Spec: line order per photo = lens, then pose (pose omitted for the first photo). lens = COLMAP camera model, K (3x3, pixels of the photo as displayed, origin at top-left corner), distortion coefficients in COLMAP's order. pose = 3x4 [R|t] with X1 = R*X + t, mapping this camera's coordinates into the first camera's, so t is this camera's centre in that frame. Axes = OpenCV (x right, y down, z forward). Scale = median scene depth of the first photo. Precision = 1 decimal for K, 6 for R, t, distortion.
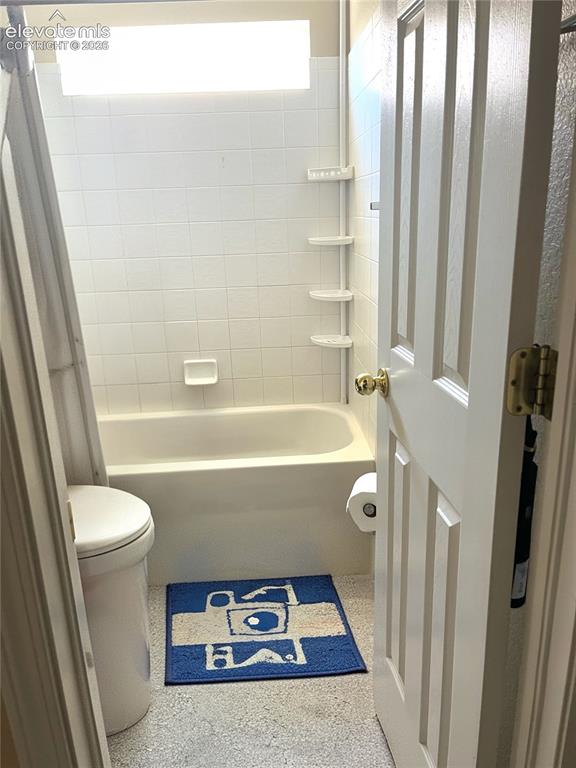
lens RADIAL K [[588.0, 0, 288.0], [0, 588.0, 384.0], [0, 0, 1]] dist [0.028806, -0.004660]
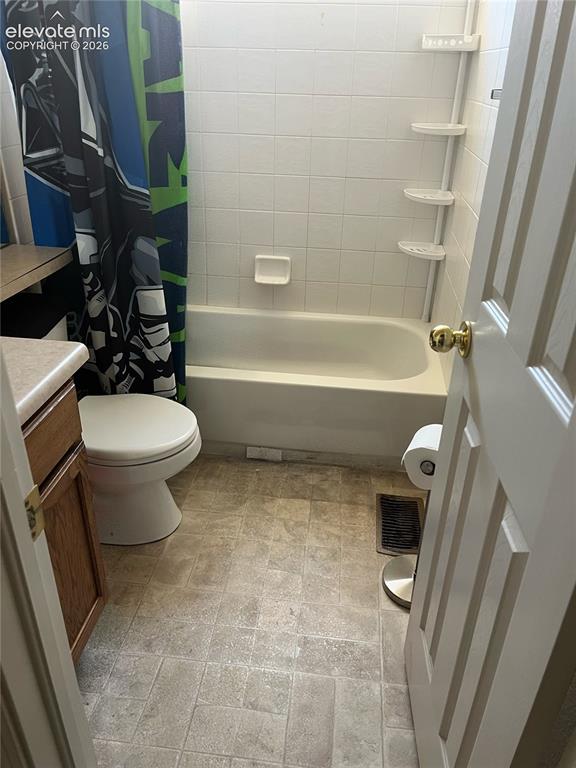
lens RADIAL K [[588.0, 0, 288.0], [0, 588.0, 384.0], [0, 0, 1]] dist [0.028806, -0.004660]
pose [[0.983240, 0.132818, -0.124894, 0.019163], [-0.105041, 0.972607, 0.207369, -0.052261], [0.149015, -0.190775, 0.970258, 0.098455]]
